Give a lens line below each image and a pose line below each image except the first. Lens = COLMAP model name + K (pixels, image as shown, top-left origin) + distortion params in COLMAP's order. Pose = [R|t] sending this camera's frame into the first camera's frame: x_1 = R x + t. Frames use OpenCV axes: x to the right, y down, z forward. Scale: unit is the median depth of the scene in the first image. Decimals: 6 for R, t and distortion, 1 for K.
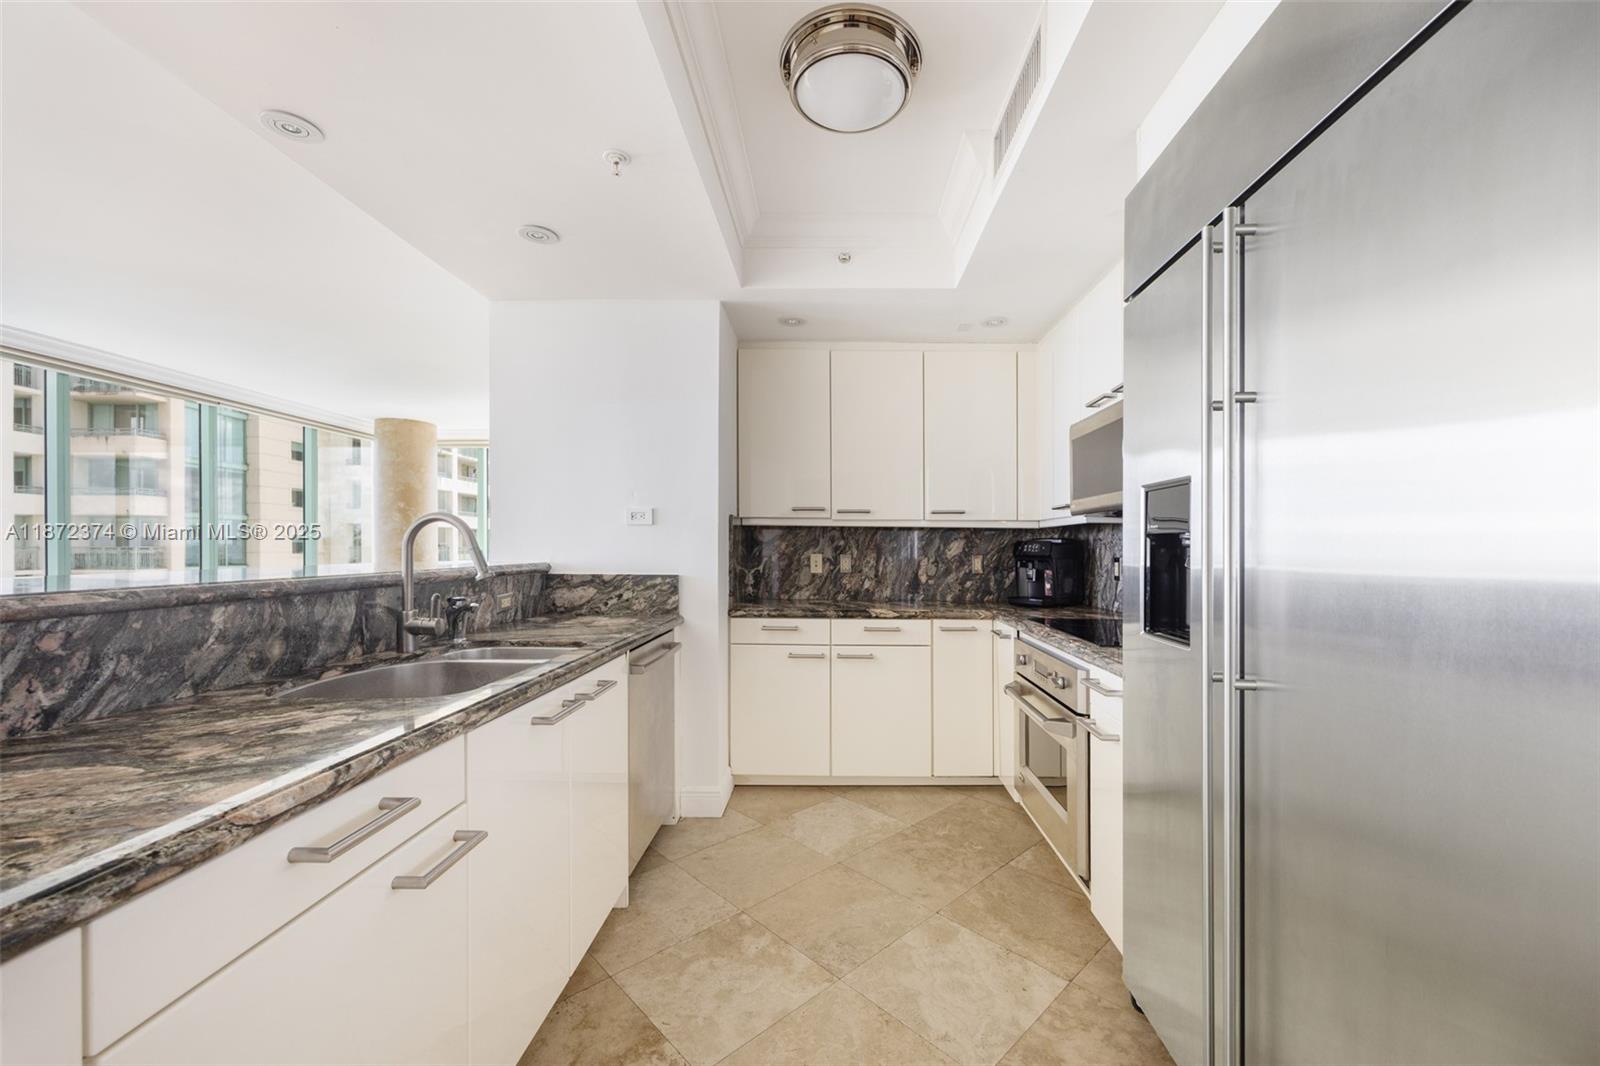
lens RADIAL K [[625.8, 0, 797.2], [0, 625.8, 544.0], [0, 0, 1]] dist [0.003856, 0.000131]
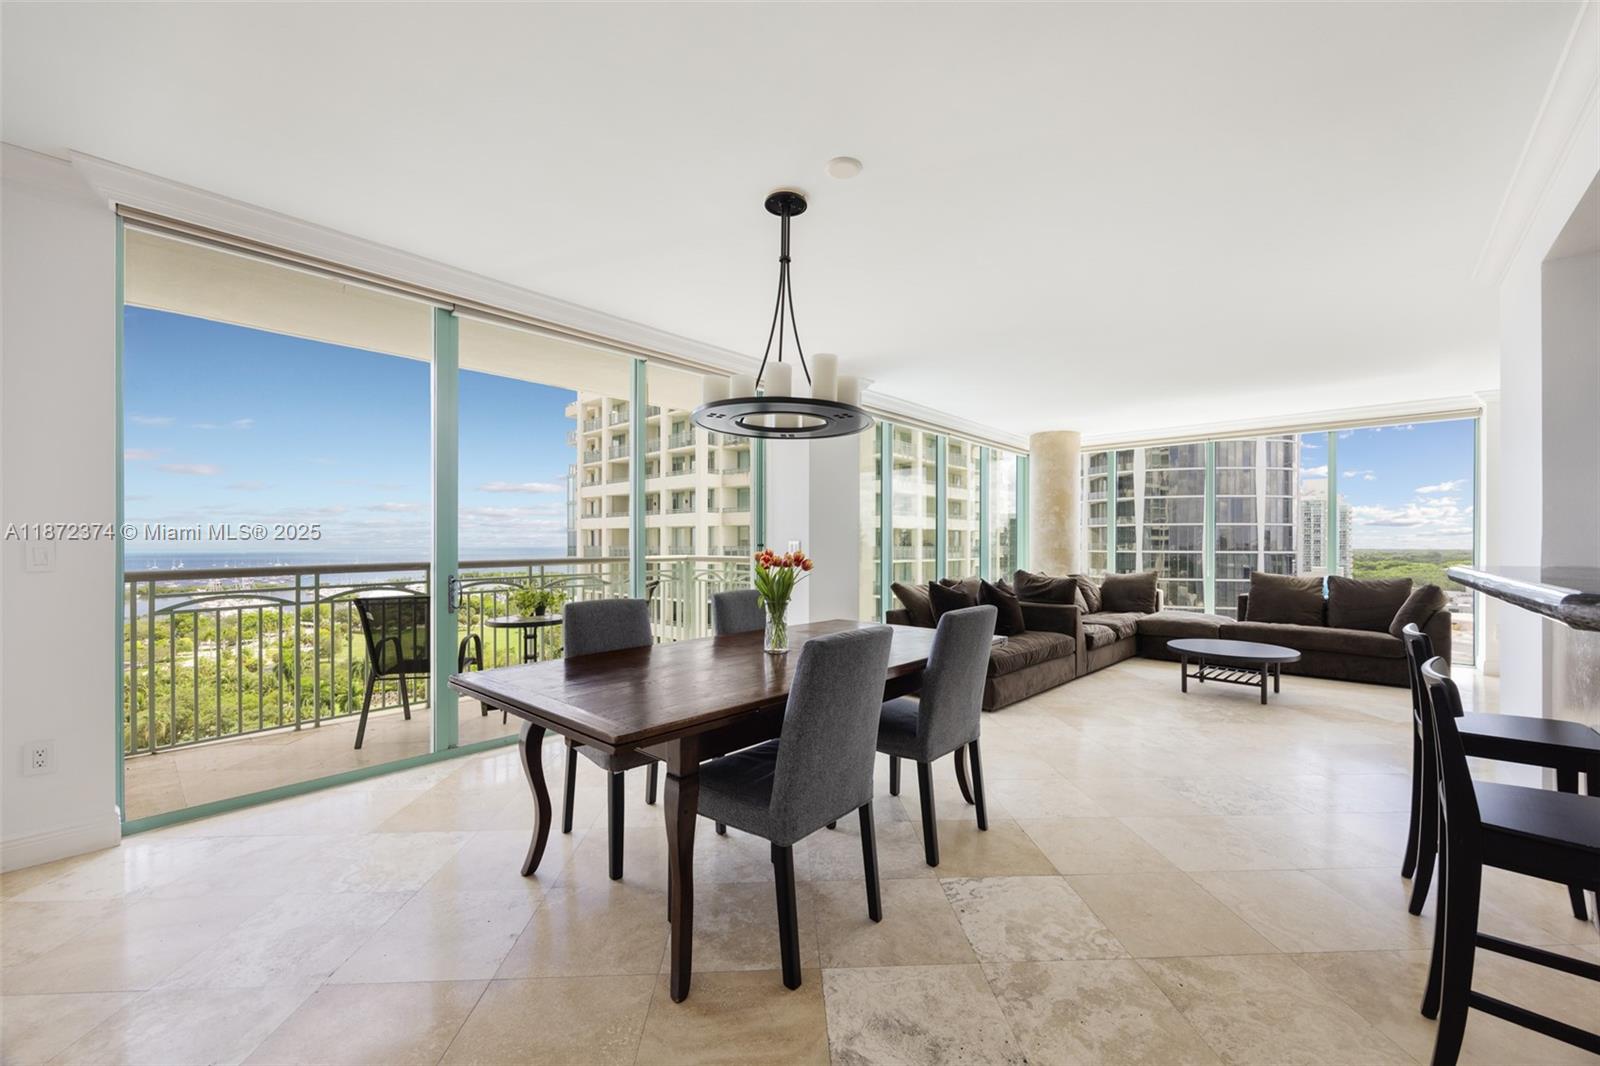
lens RADIAL K [[612.0, 0, 808.6], [0, 612.0, 539.8], [0, 0, 1]] dist [0.000082, -0.000636]
pose [[0.761835, -0.003071, -0.647764, -0.728214], [-0.002333, 0.999969, -0.007485, 0.002860], [0.647767, 0.007213, 0.761804, -0.286944]]
